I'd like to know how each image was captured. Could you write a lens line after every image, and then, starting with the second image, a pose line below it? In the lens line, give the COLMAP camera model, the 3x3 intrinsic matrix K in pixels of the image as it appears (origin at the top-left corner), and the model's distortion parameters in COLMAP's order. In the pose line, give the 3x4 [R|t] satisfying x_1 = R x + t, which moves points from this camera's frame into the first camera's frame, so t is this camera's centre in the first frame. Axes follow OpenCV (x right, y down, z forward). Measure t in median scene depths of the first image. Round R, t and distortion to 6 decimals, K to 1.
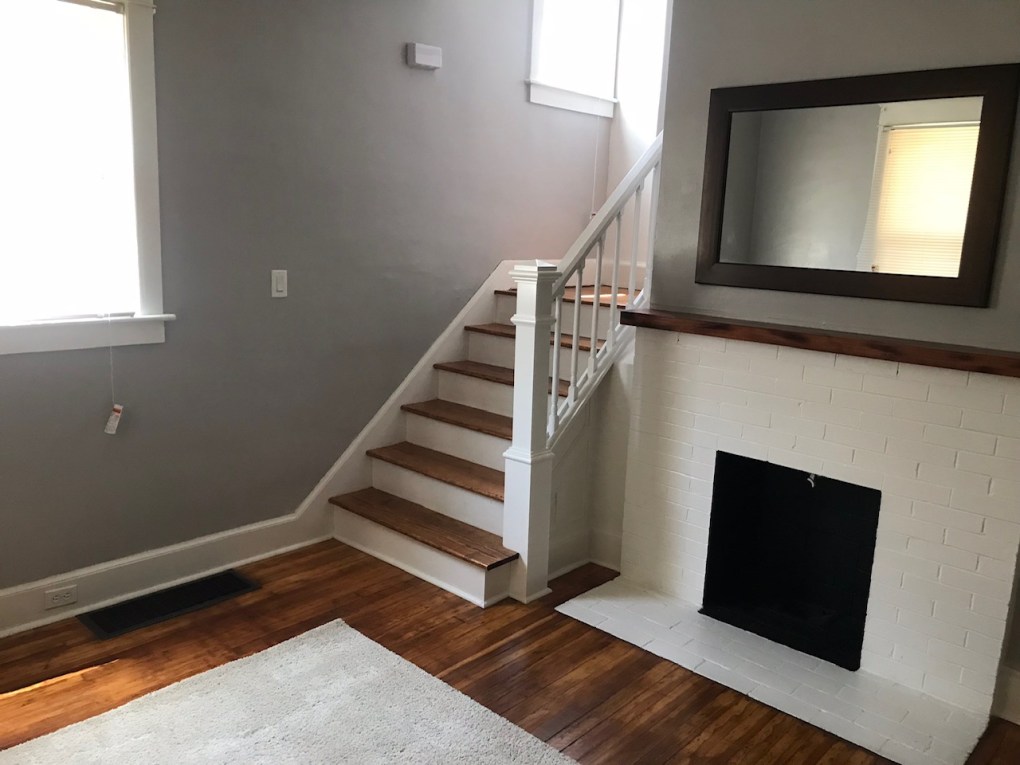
lens RADIAL K [[825.0, 0, 510.0], [0, 825.0, 382.5], [0, 0, 1]] dist [0.071312, -0.088621]
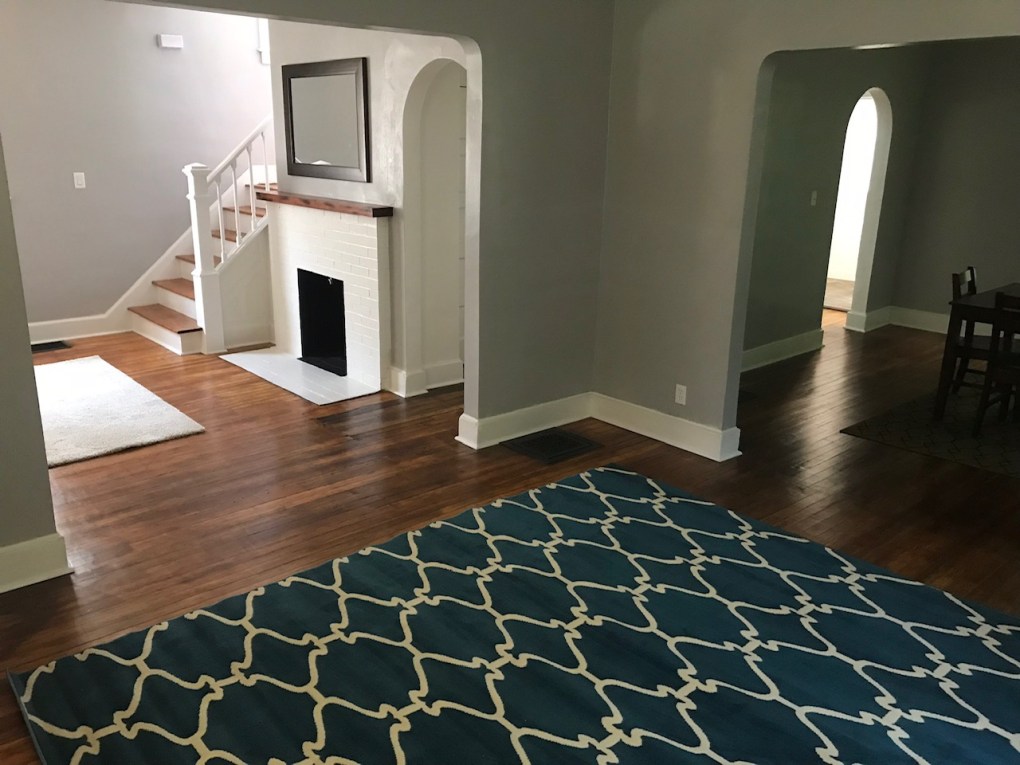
lens RADIAL K [[825.0, 0, 510.0], [0, 825.0, 382.5], [0, 0, 1]] dist [0.071312, -0.088621]
pose [[0.994352, 0.003648, -0.106074, 0.868949], [0.006527, 0.995416, 0.095414, 0.153356], [0.105936, -0.095567, 0.989770, -0.750697]]
